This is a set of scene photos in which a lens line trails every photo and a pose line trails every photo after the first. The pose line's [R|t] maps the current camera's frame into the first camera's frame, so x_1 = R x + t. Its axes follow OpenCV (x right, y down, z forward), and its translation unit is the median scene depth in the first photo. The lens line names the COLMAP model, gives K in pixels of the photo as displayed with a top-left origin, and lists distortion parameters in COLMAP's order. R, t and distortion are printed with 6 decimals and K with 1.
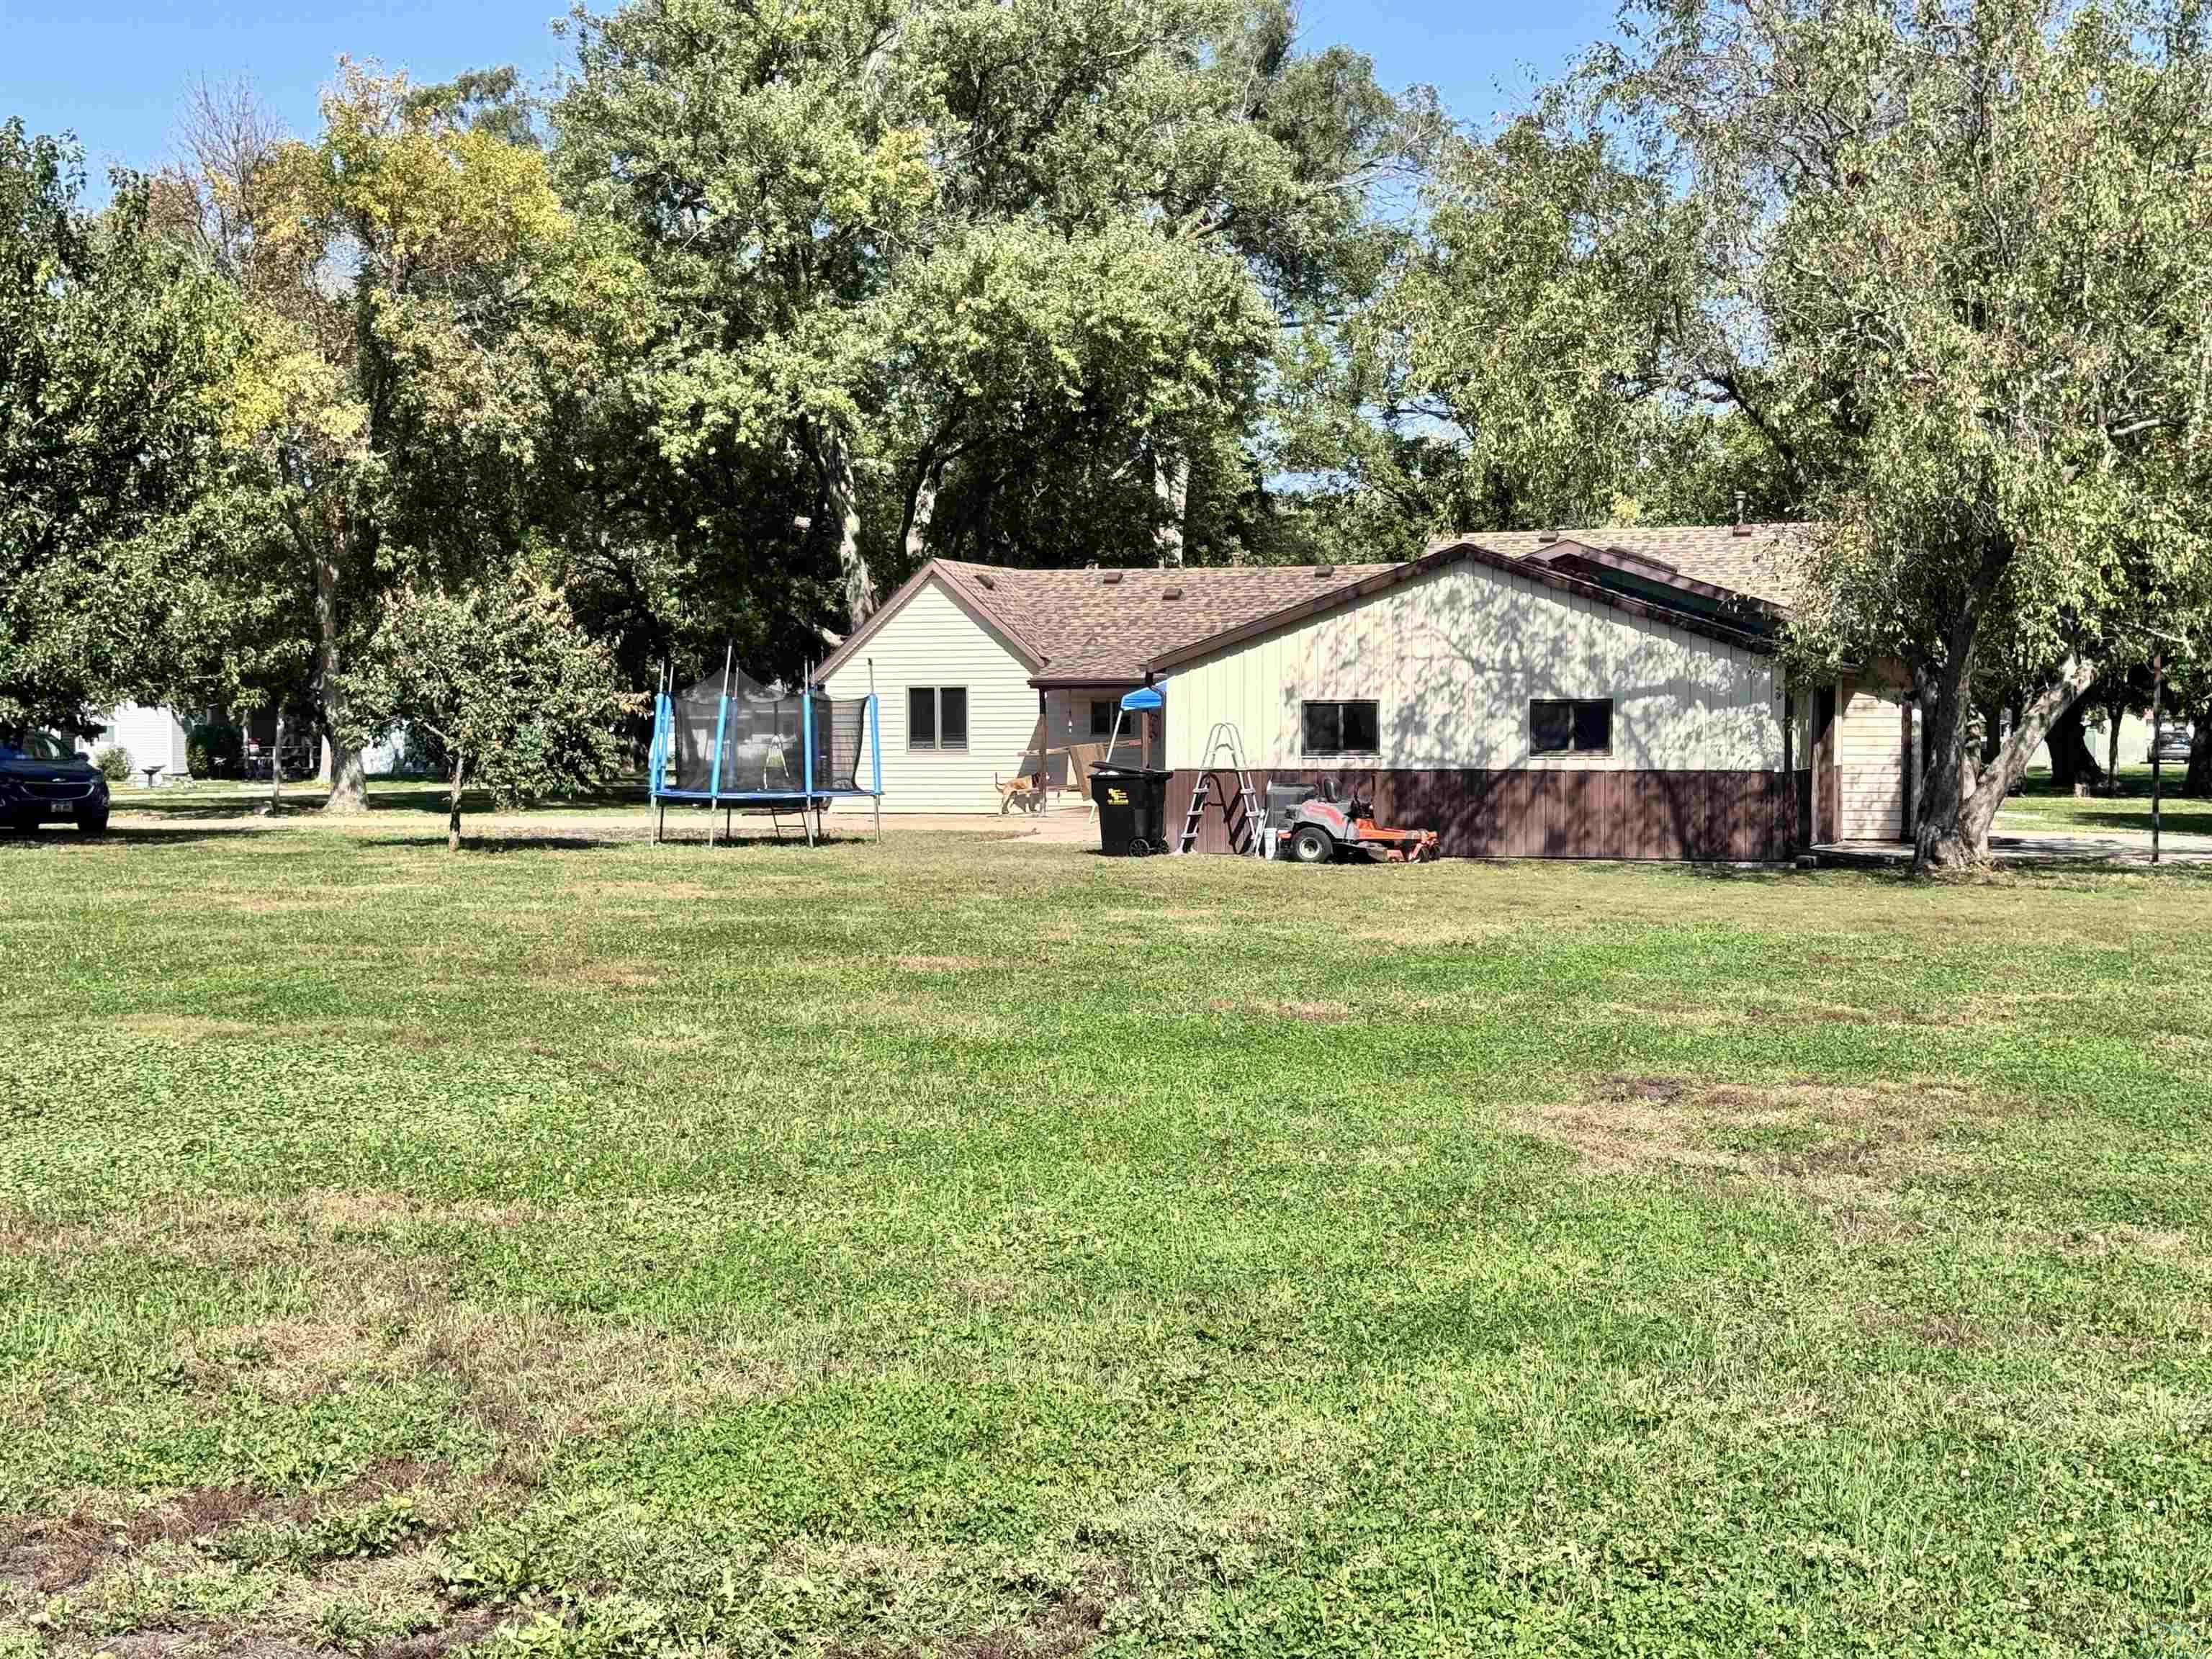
lens RADIAL K [[3120.1, 0, 1106.0], [0, 3120.1, 829.5], [0, 0, 1]] dist [0.330756, -2.015722]
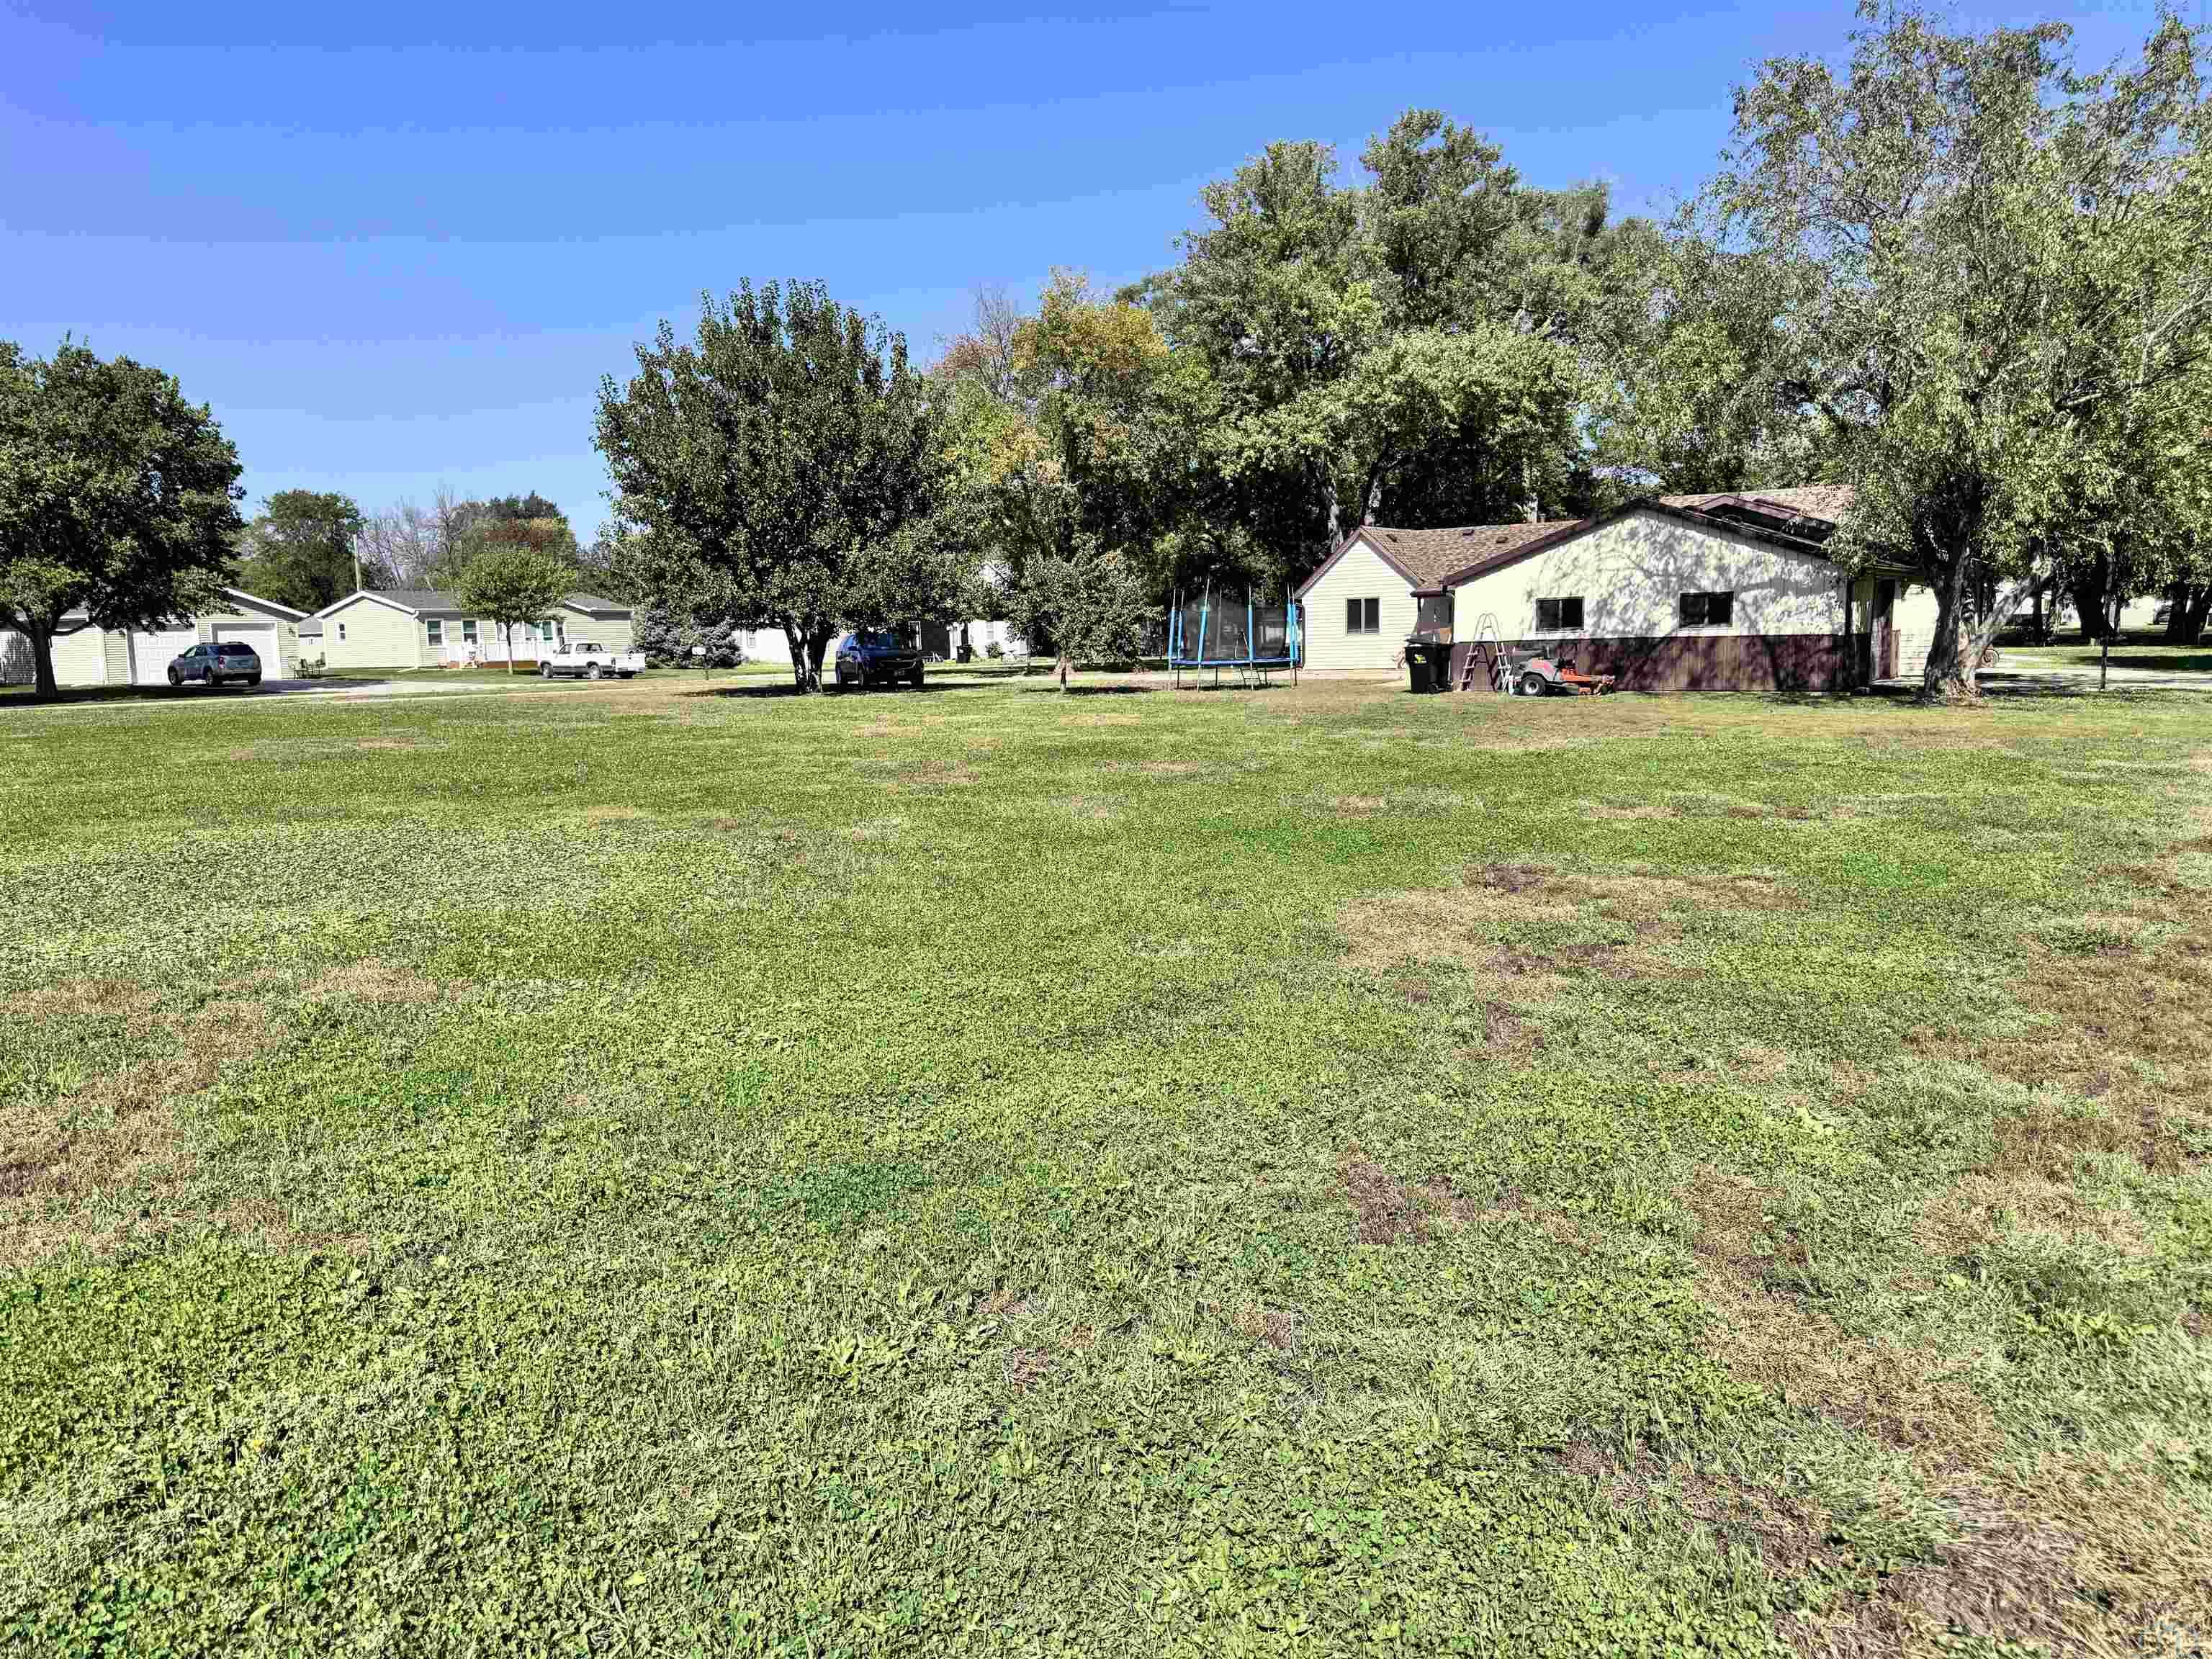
lens RADIAL K [[1544.9, 0, 1096.7], [0, 1544.9, 860.4], [0, 0, 1]] dist [0.091656, -0.181837]
pose [[0.958861, 0.019180, -0.283227, 0.071009], [0.014421, 0.993135, 0.116078, -0.001868], [0.283509, -0.115387, 0.952002, 0.113099]]
